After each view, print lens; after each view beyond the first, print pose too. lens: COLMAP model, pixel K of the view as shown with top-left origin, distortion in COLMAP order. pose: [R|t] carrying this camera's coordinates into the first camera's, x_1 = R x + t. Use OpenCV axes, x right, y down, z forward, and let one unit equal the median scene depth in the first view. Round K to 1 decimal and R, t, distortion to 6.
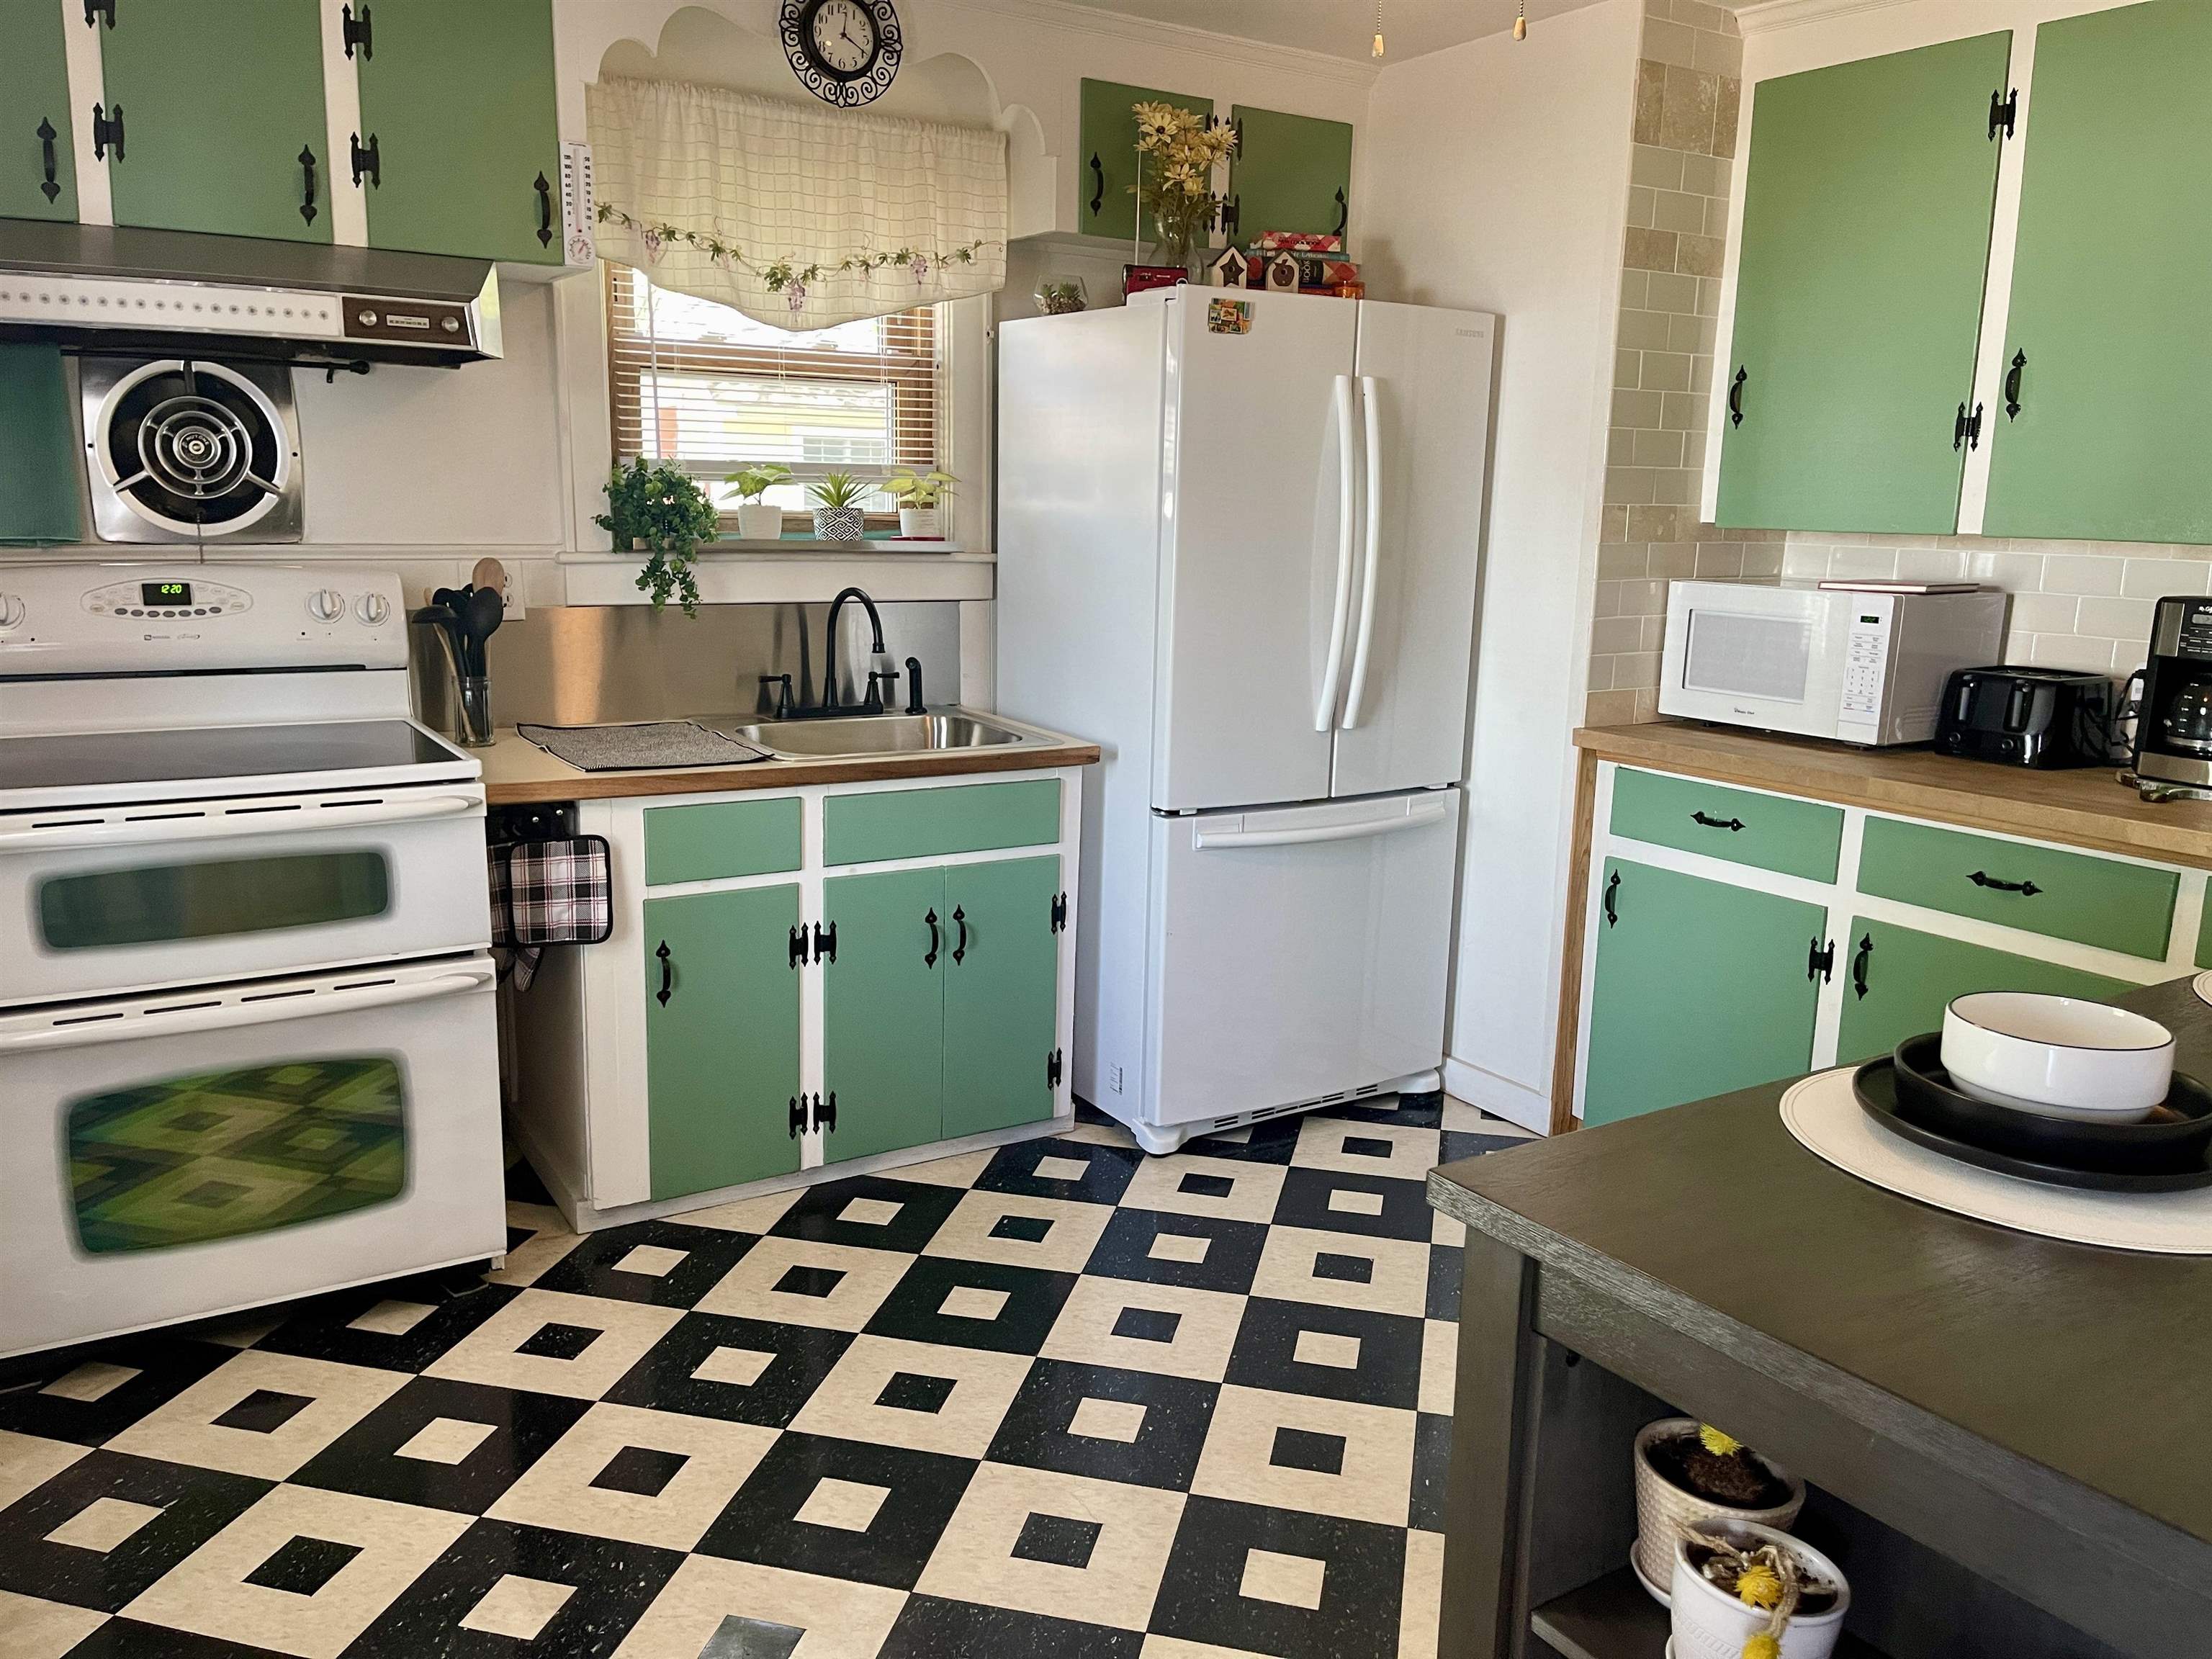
lens RADIAL K [[1681.4, 0, 1106.0], [0, 1681.4, 829.5], [0, 0, 1]] dist [0.090999, -0.117945]
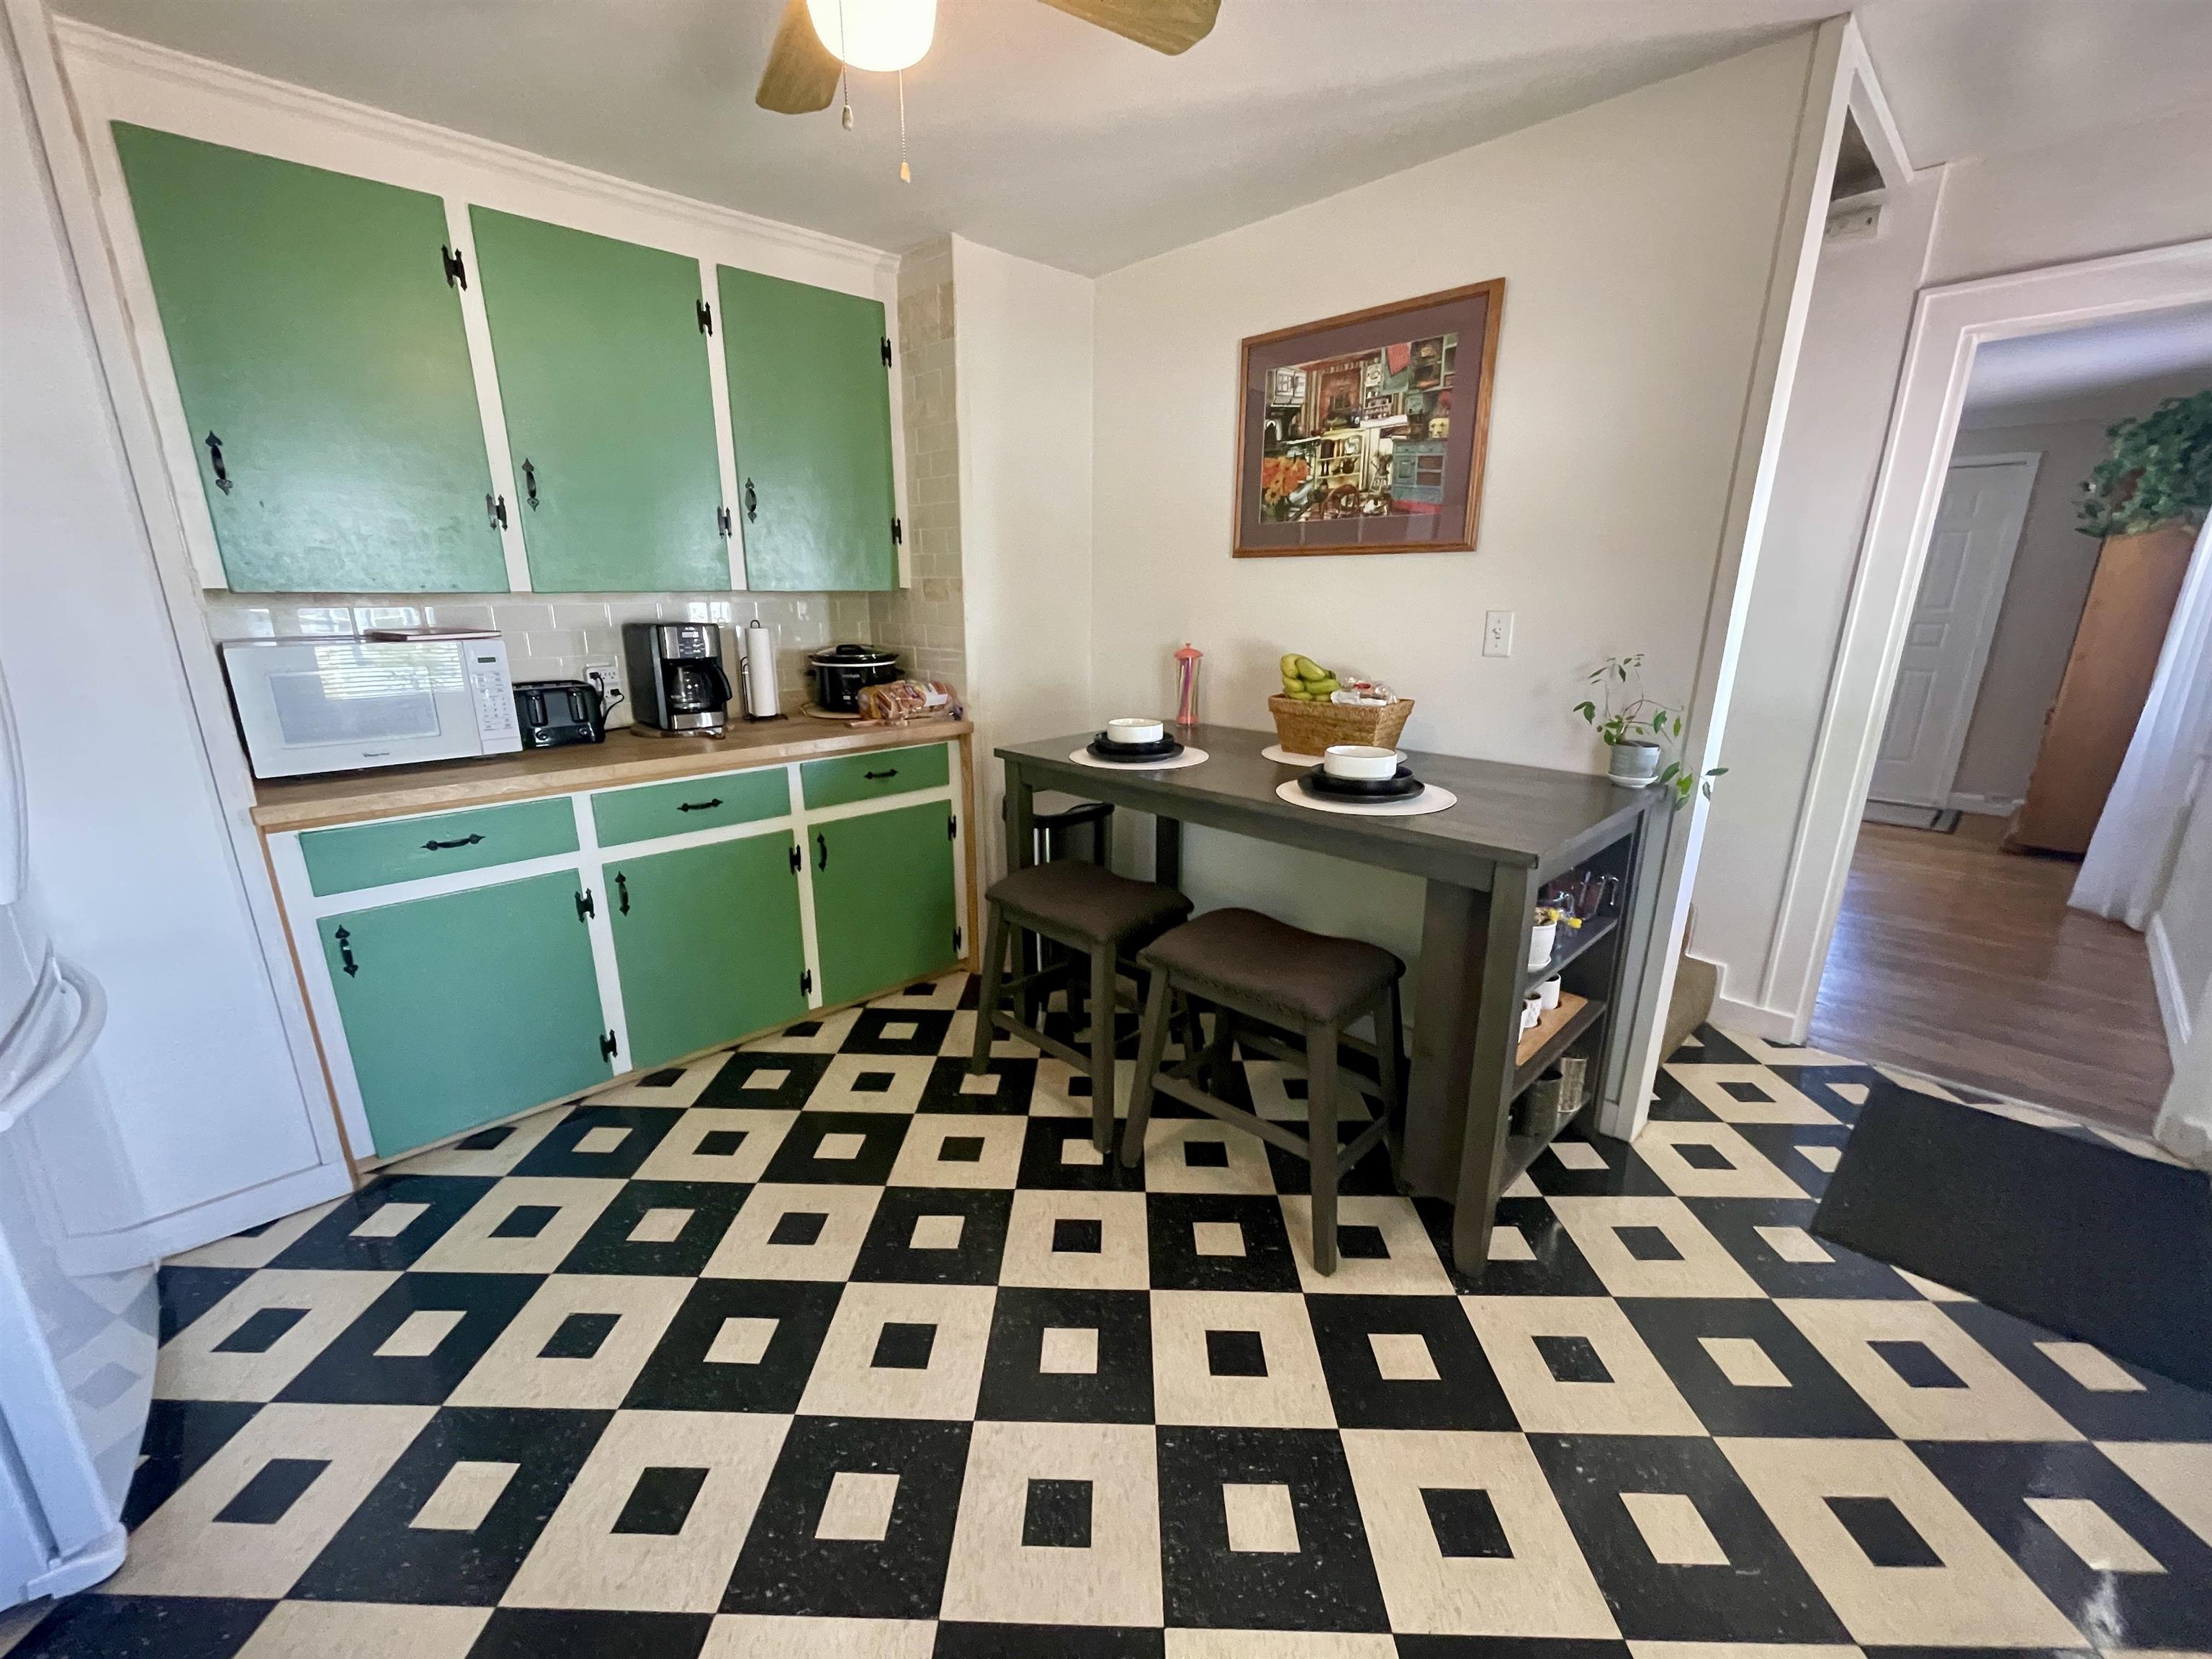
lens RADIAL K [[893.6, 0, 1094.1], [0, 893.6, 836.6], [0, 0, 1]] dist [-0.001001, -0.000430]
pose [[-0.193389, -0.287722, 0.937985, -0.328635], [0.187312, 0.927621, 0.323162, -0.133298], [-0.963076, 0.238192, -0.125498, 0.679346]]
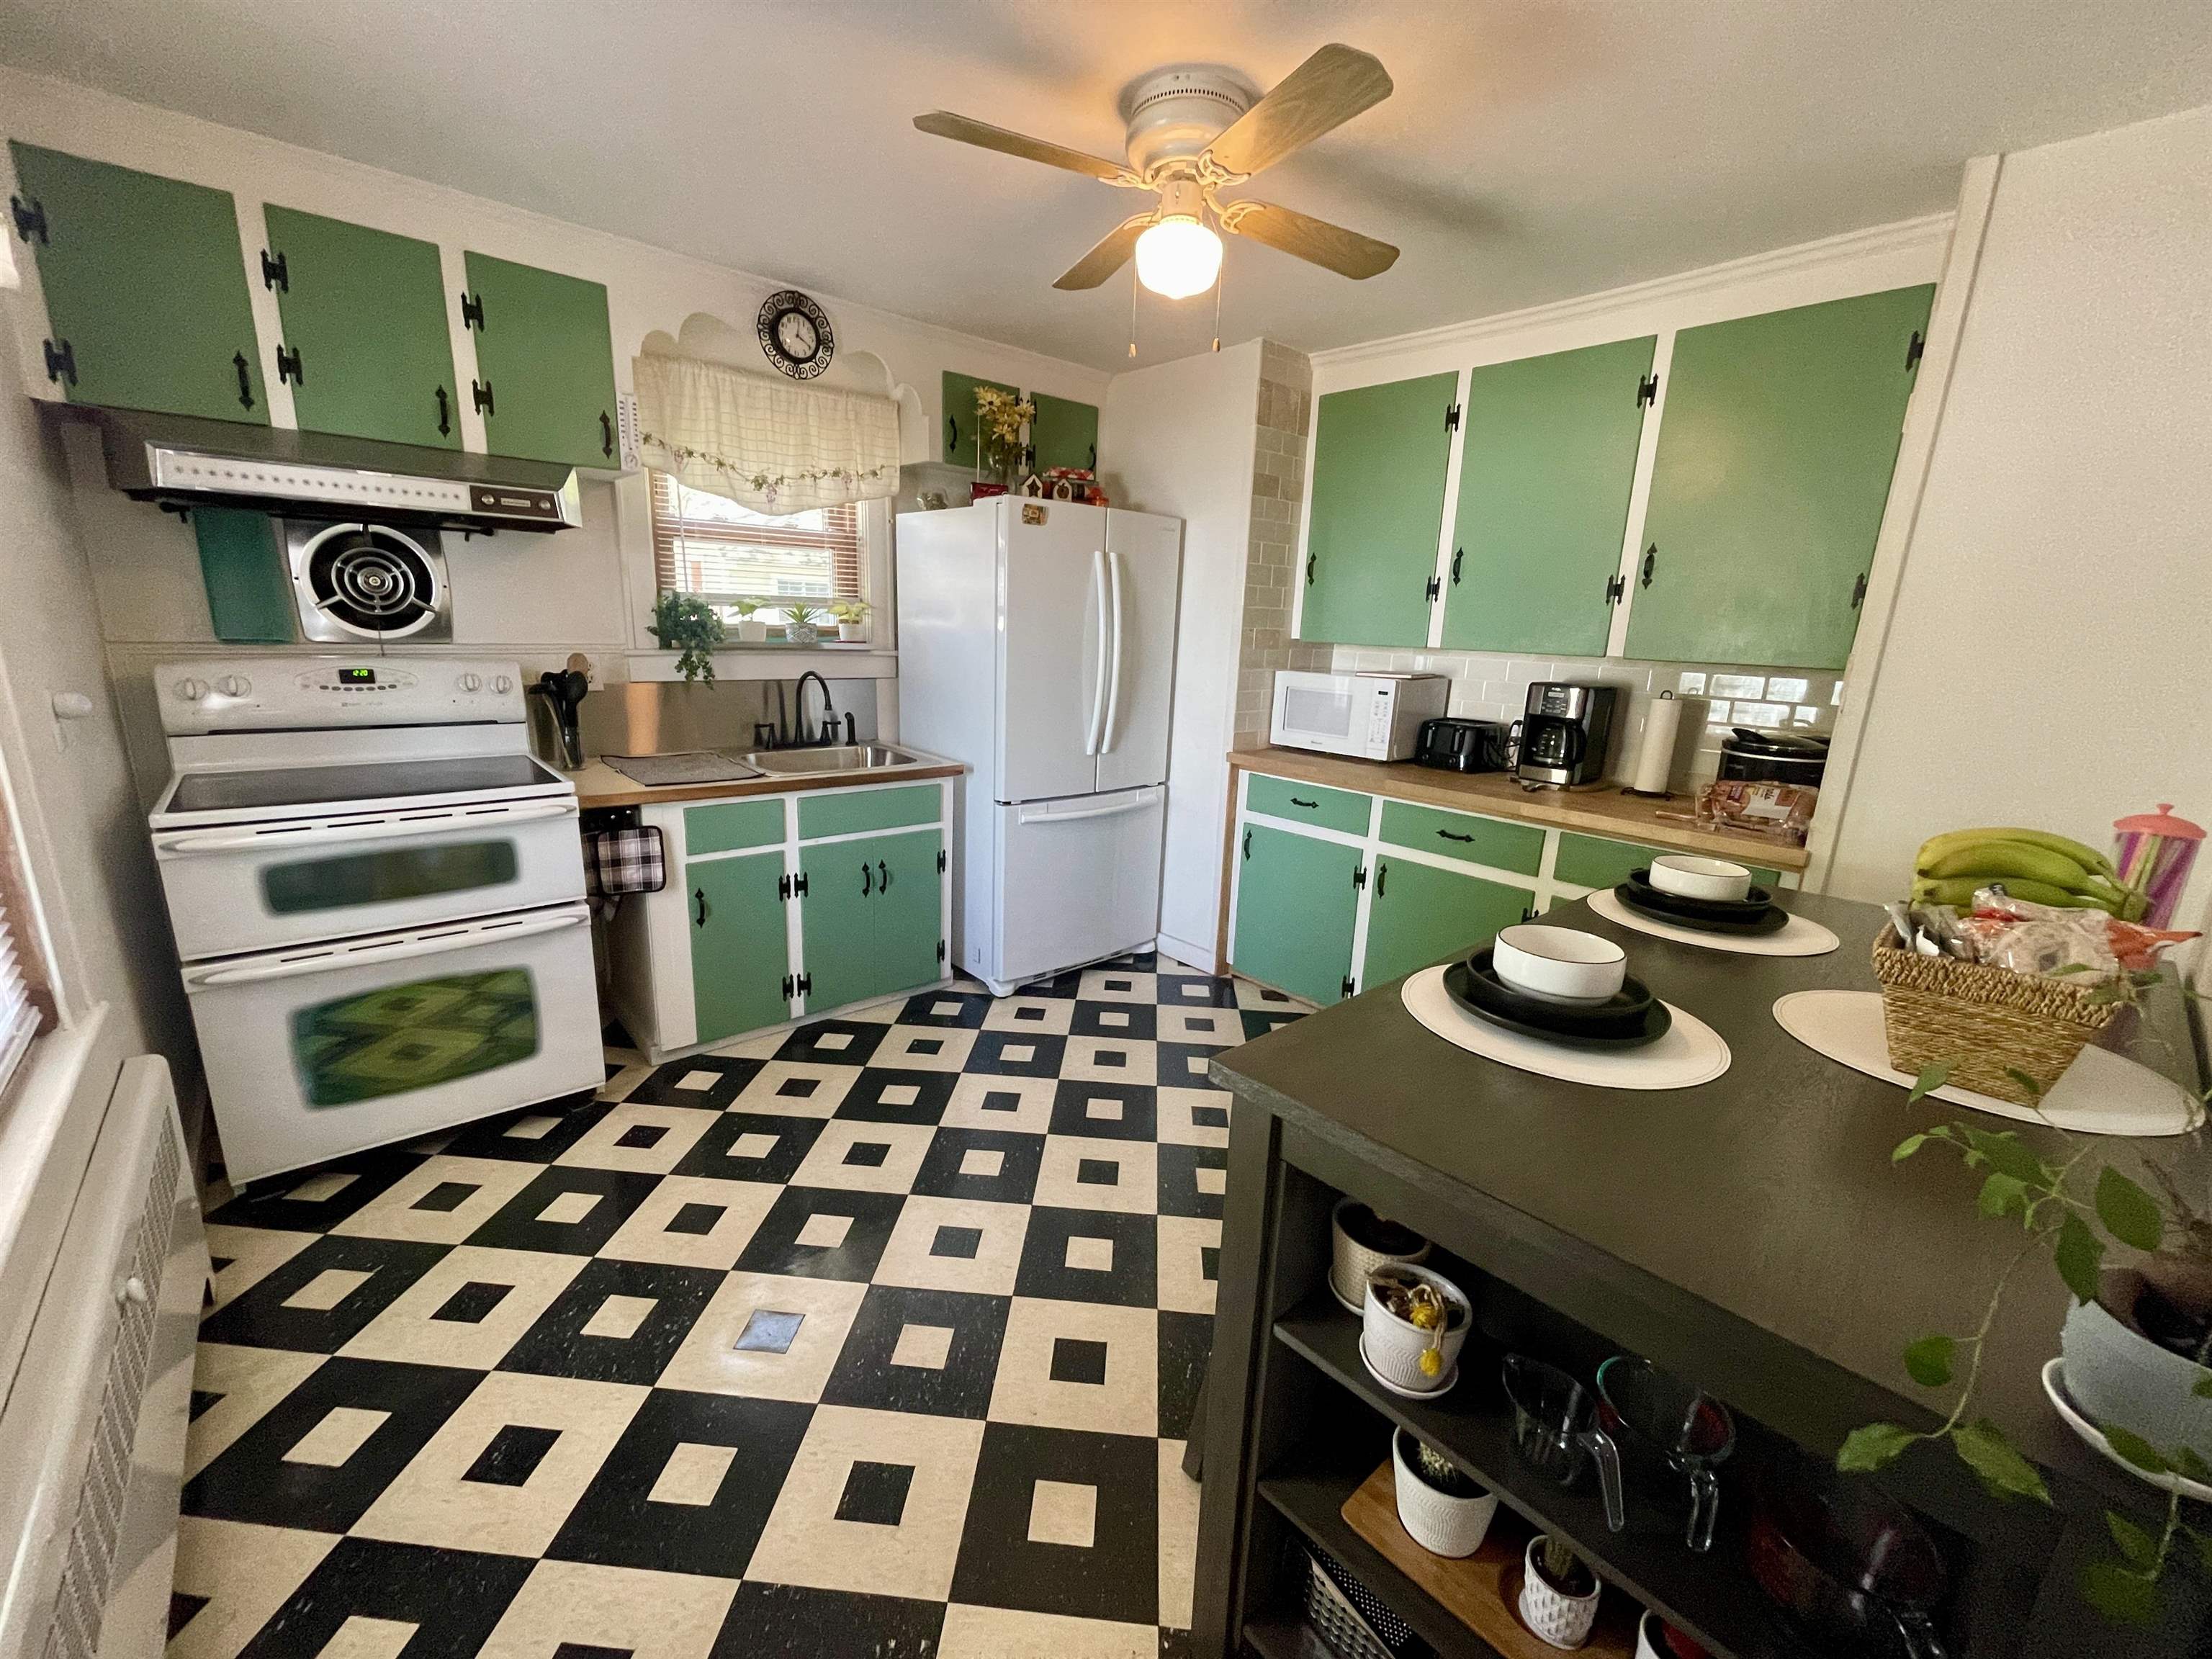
lens RADIAL K [[893.6, 0, 1094.1], [0, 893.6, 836.6], [0, 0, 1]] dist [-0.001001, -0.000430]
pose [[0.987738, -0.023570, 0.154329, -0.015574], [0.016479, 0.998756, 0.047068, -0.018468], [-0.155246, -0.043947, 0.986898, 0.085756]]
